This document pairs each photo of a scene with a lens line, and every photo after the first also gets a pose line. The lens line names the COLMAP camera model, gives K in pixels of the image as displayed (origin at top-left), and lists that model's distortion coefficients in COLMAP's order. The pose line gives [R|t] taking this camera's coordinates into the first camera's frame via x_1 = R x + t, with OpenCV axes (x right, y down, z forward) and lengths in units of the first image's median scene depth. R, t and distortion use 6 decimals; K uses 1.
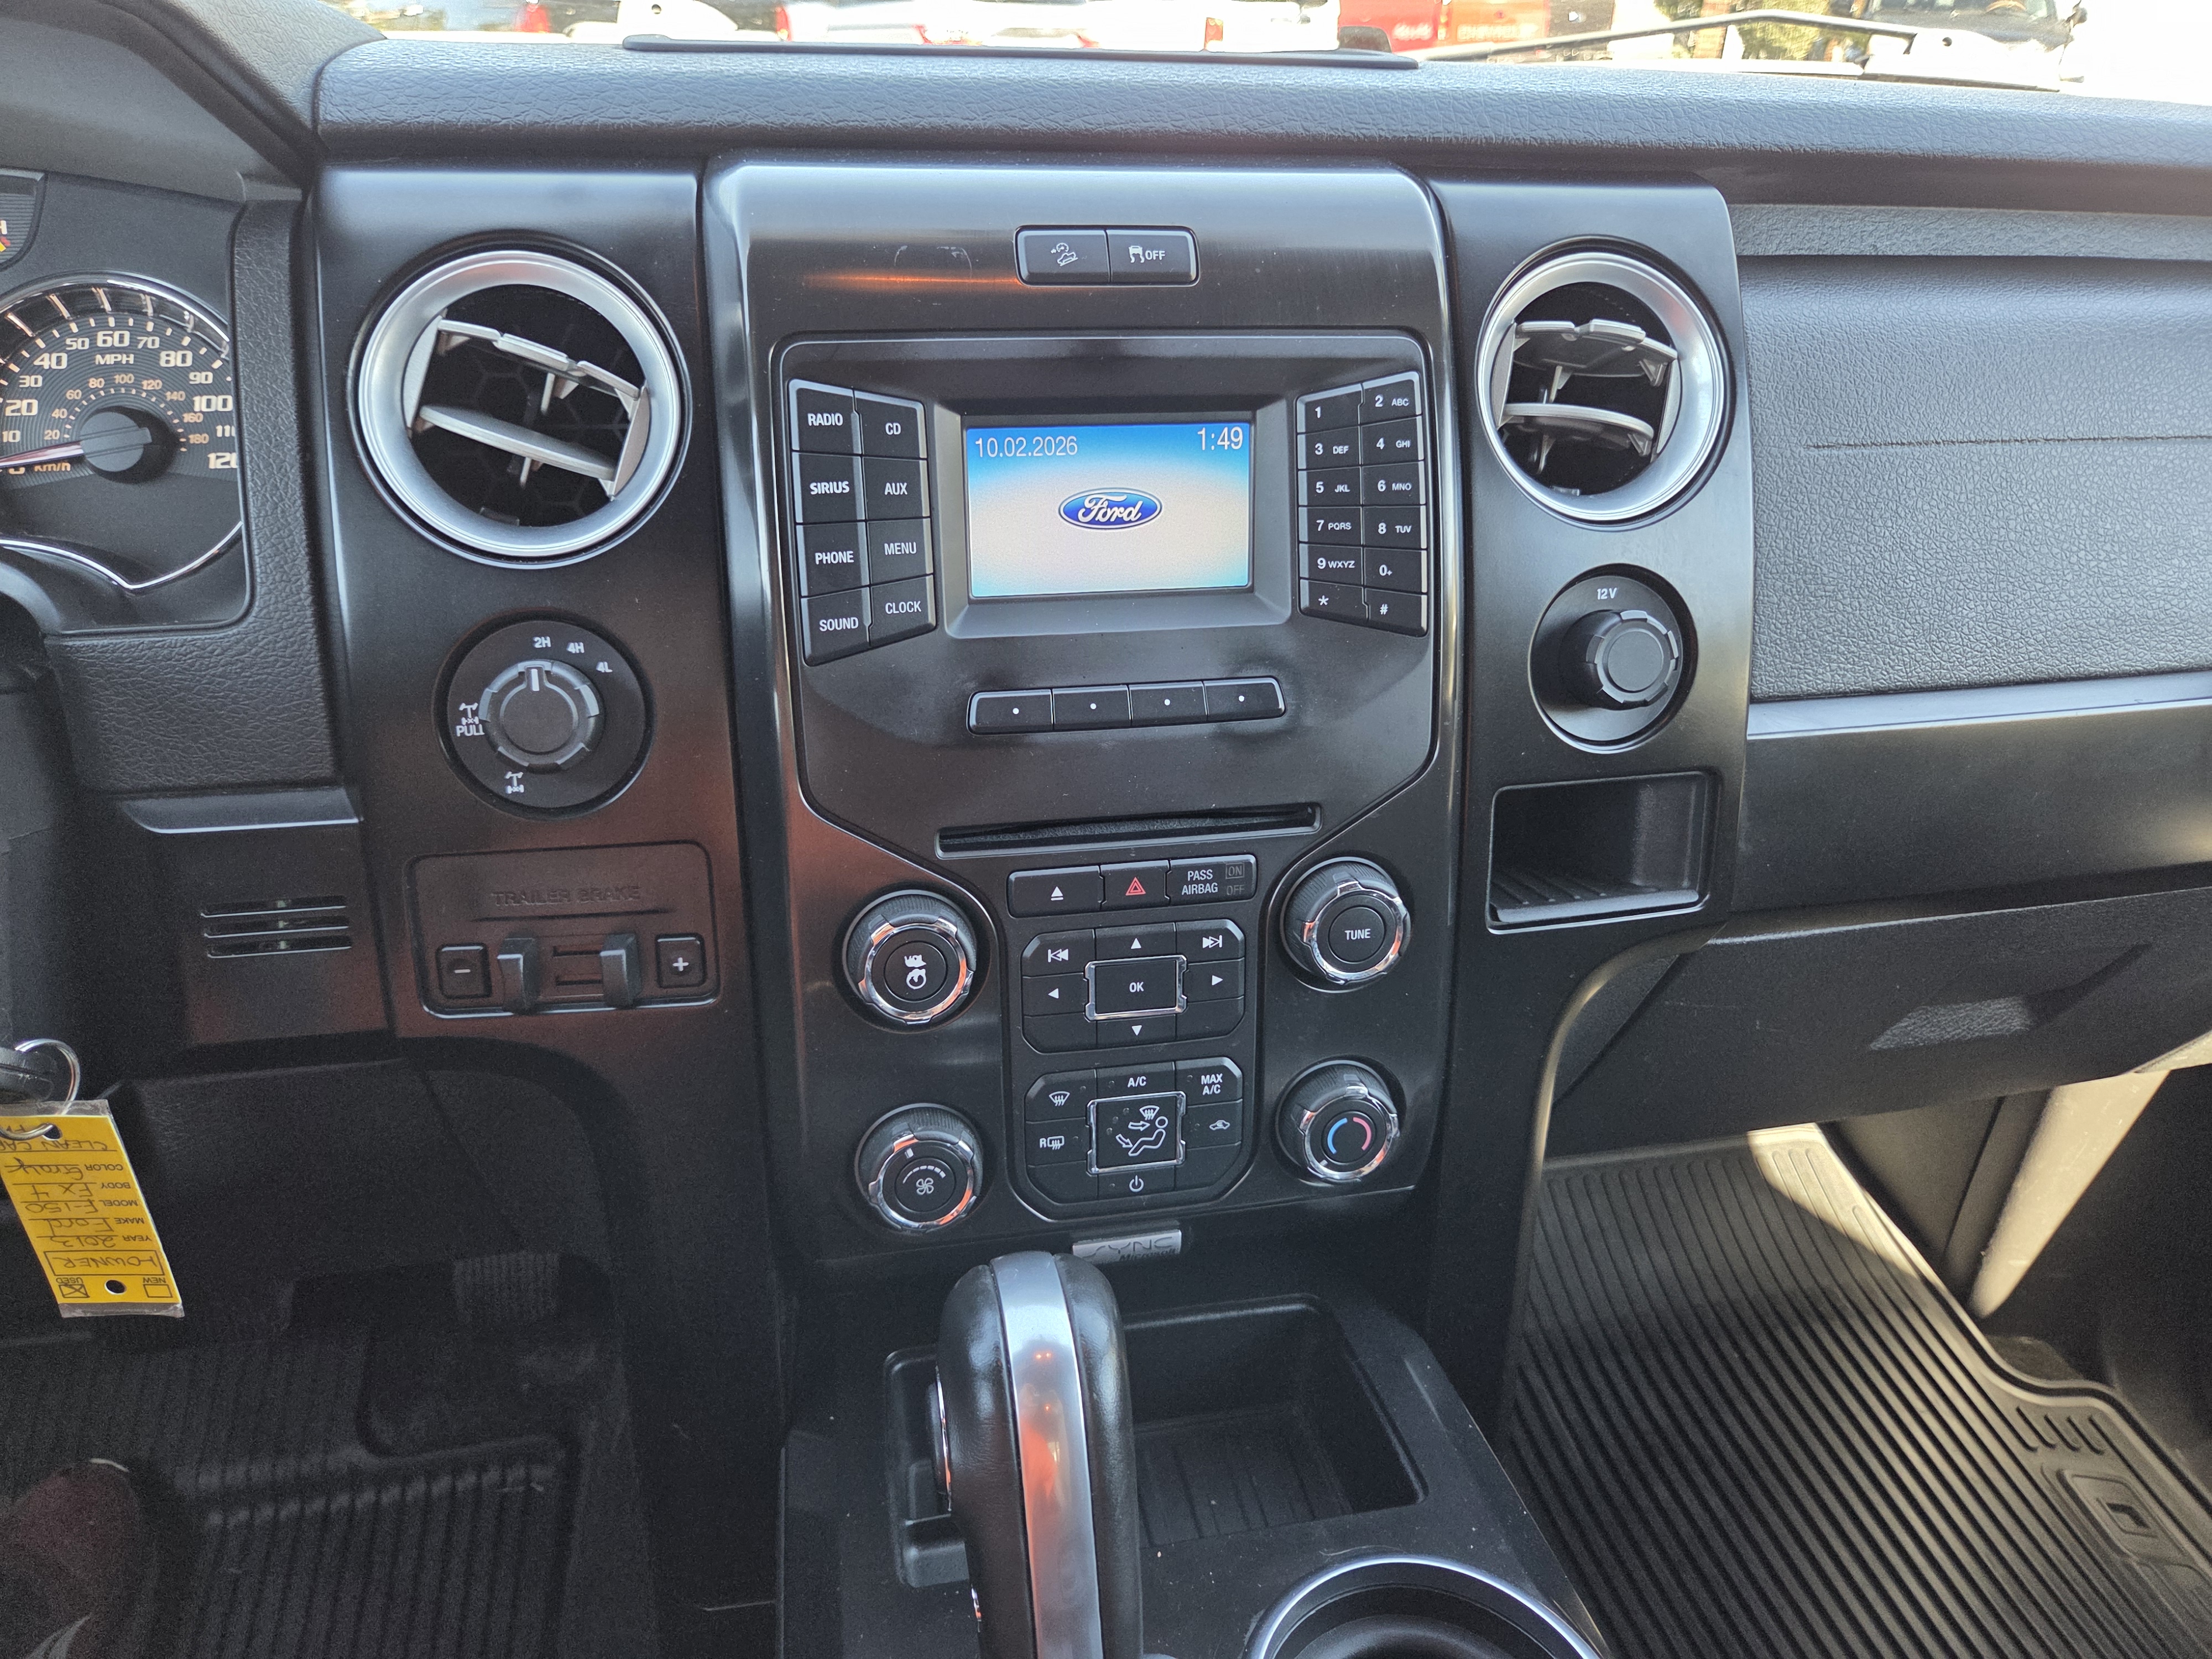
lens RADIAL K [[1408.4, 0, 1103.2], [0, 1408.4, 774.4], [0, 0, 1]] dist [0.048074, -0.047867]
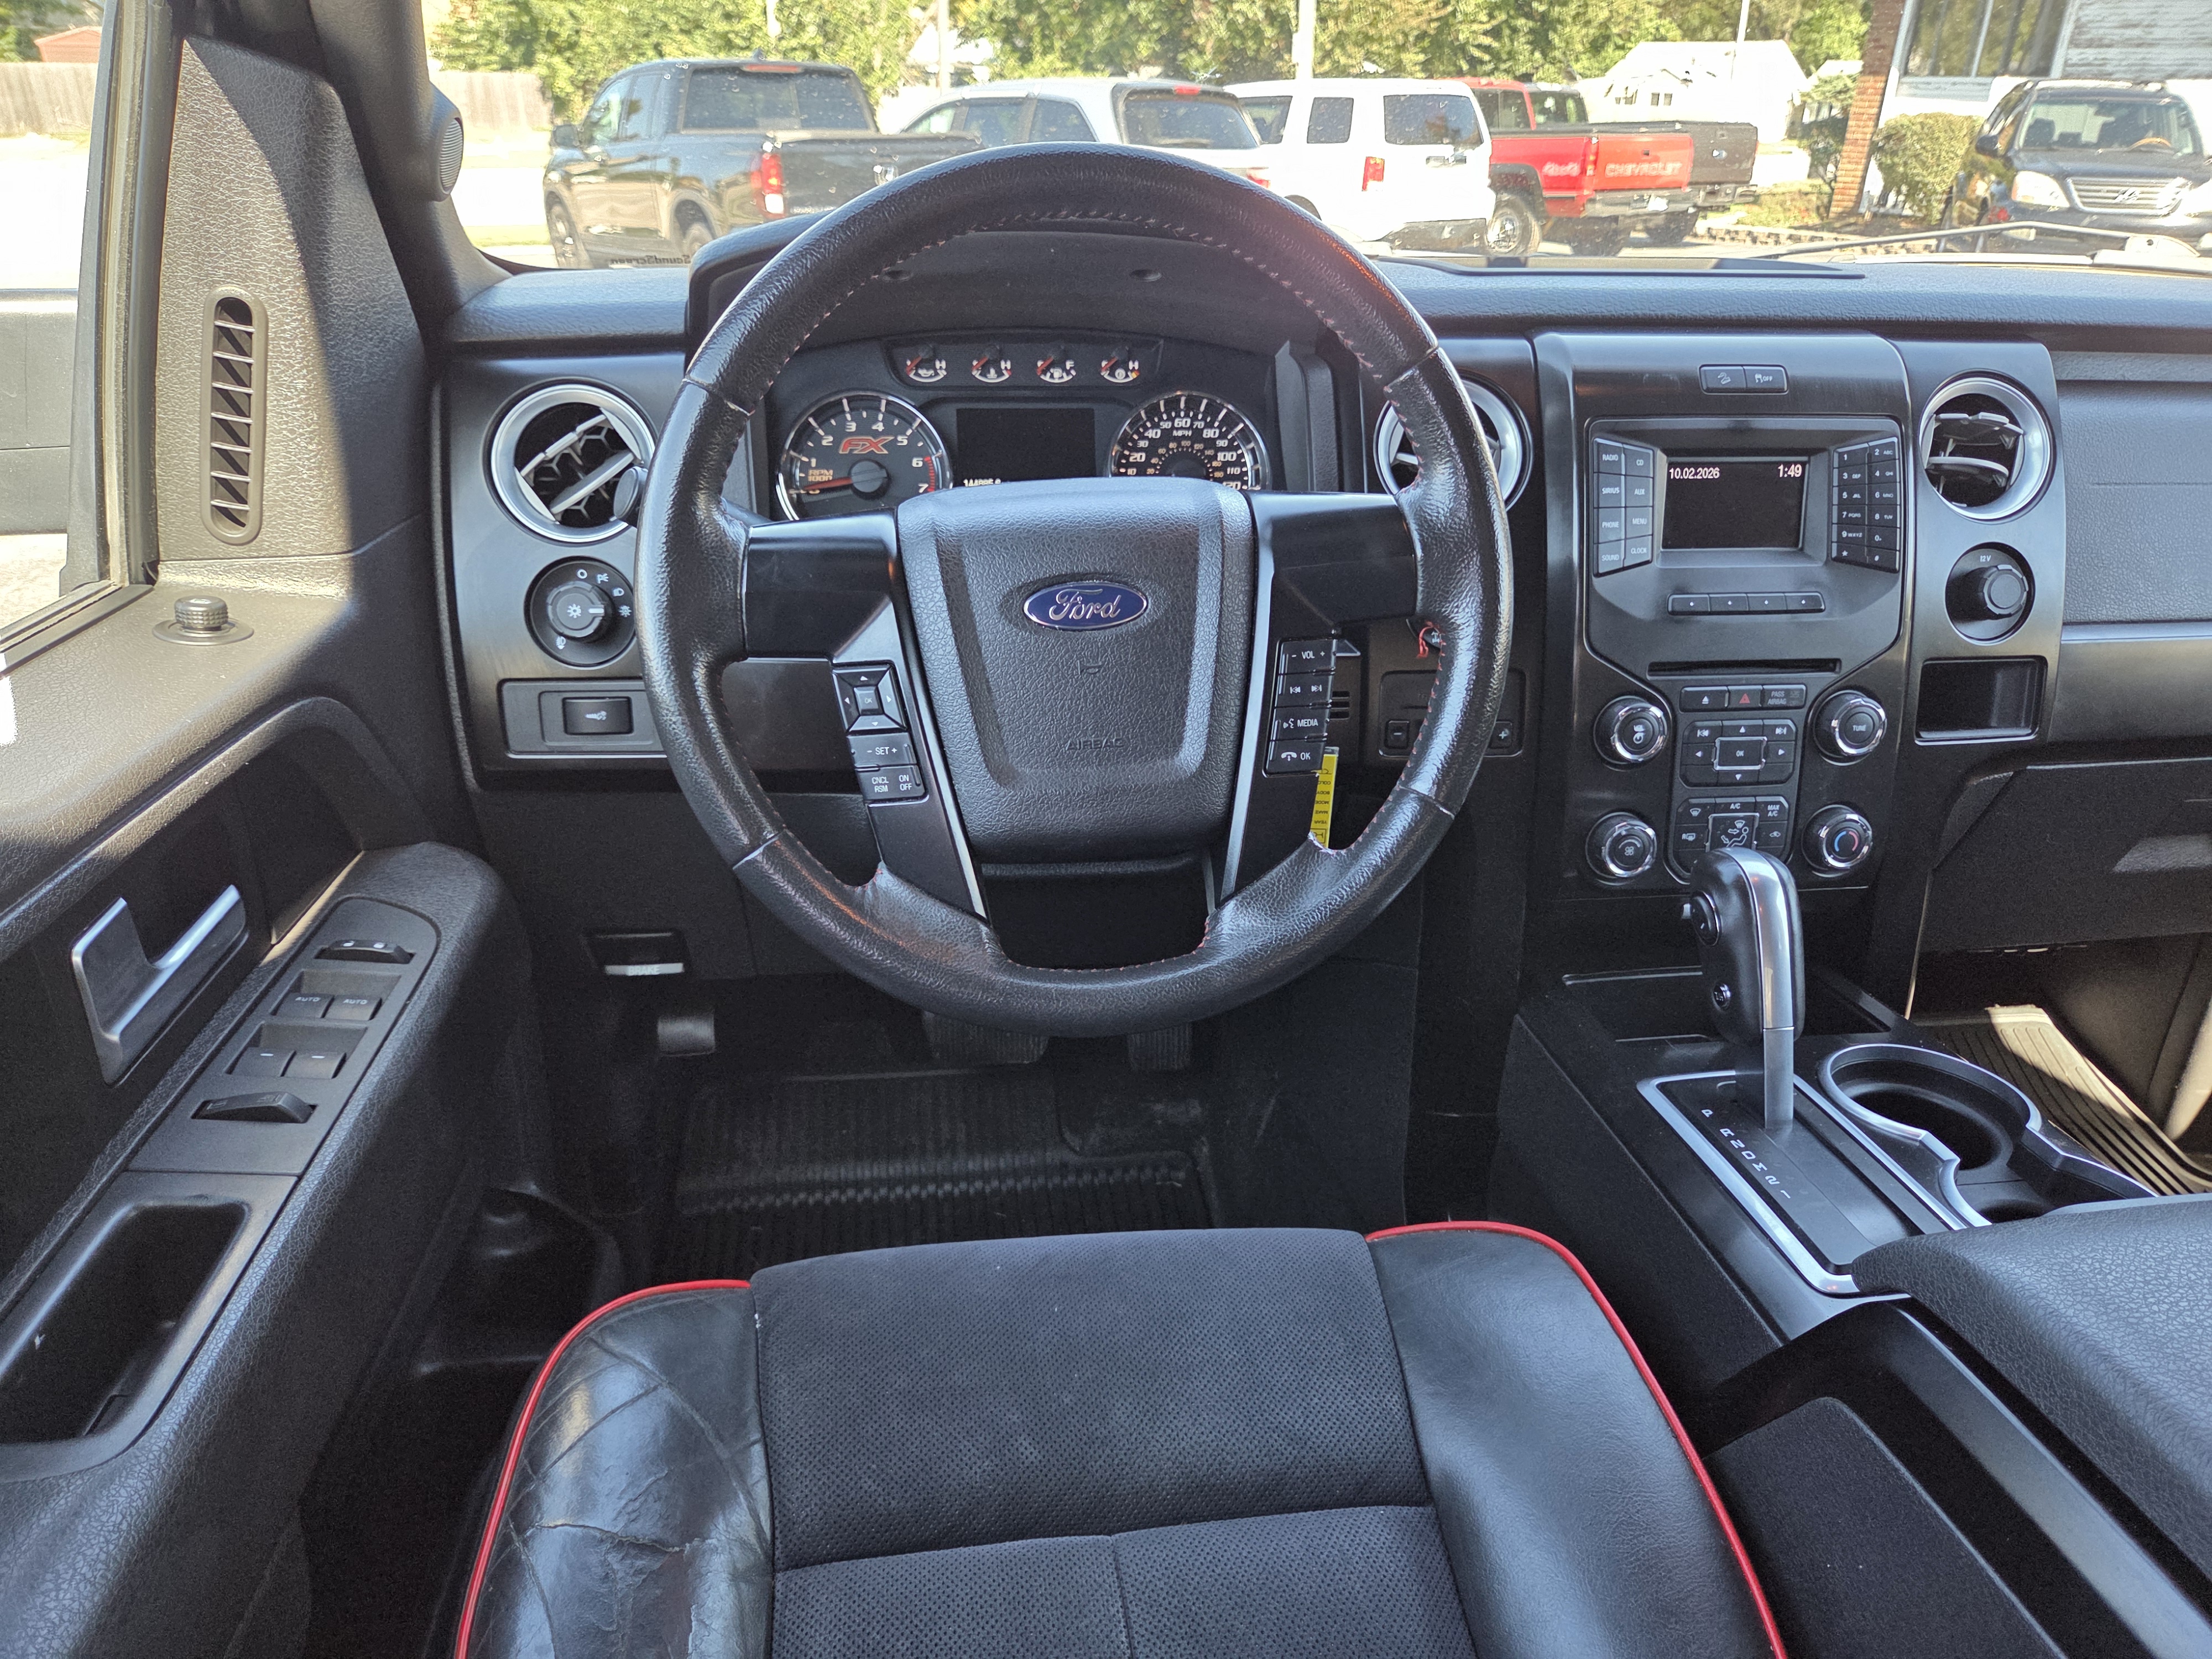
lens RADIAL K [[1449.7, 0, 1106.0], [0, 1449.7, 829.5], [0, 0, 1]] dist [0.050446, -0.037884]
pose [[0.998451, 0.021725, -0.051220, -0.707382], [-0.024267, 0.998478, -0.049527, 0.360094], [0.050066, 0.050693, 0.997459, -0.986396]]
